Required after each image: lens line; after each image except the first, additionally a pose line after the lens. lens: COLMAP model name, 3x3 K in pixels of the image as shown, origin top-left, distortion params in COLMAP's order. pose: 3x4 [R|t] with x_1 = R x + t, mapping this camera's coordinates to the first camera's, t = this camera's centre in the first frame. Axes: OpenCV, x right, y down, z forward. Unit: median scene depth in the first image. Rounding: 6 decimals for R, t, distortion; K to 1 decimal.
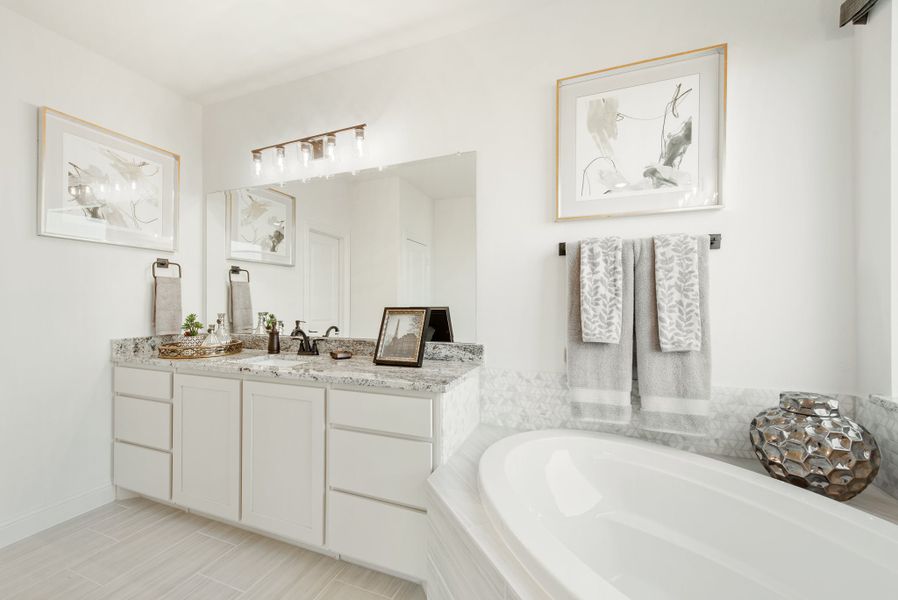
lens RADIAL K [[365.9, 0, 453.1], [0, 365.9, 300.4], [0, 0, 1]] dist [0.009584, -0.000360]
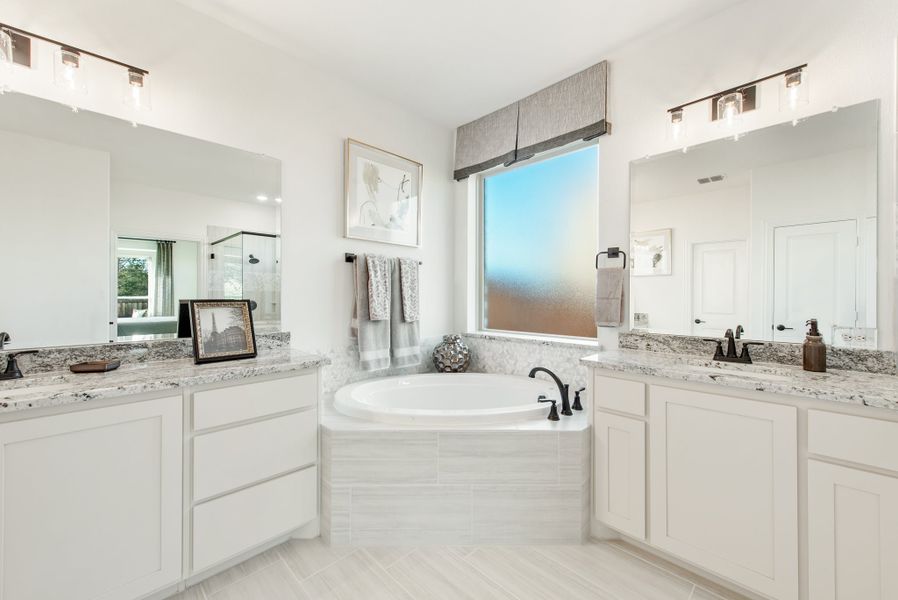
lens RADIAL K [[365.9, 0, 453.1], [0, 365.9, 300.4], [0, 0, 1]] dist [0.009584, -0.000360]
pose [[0.377881, -0.010088, 0.925799, -0.960056], [-0.005540, 0.999898, 0.013157, 0.004741], [-0.925838, -0.010101, 0.377786, 0.095629]]
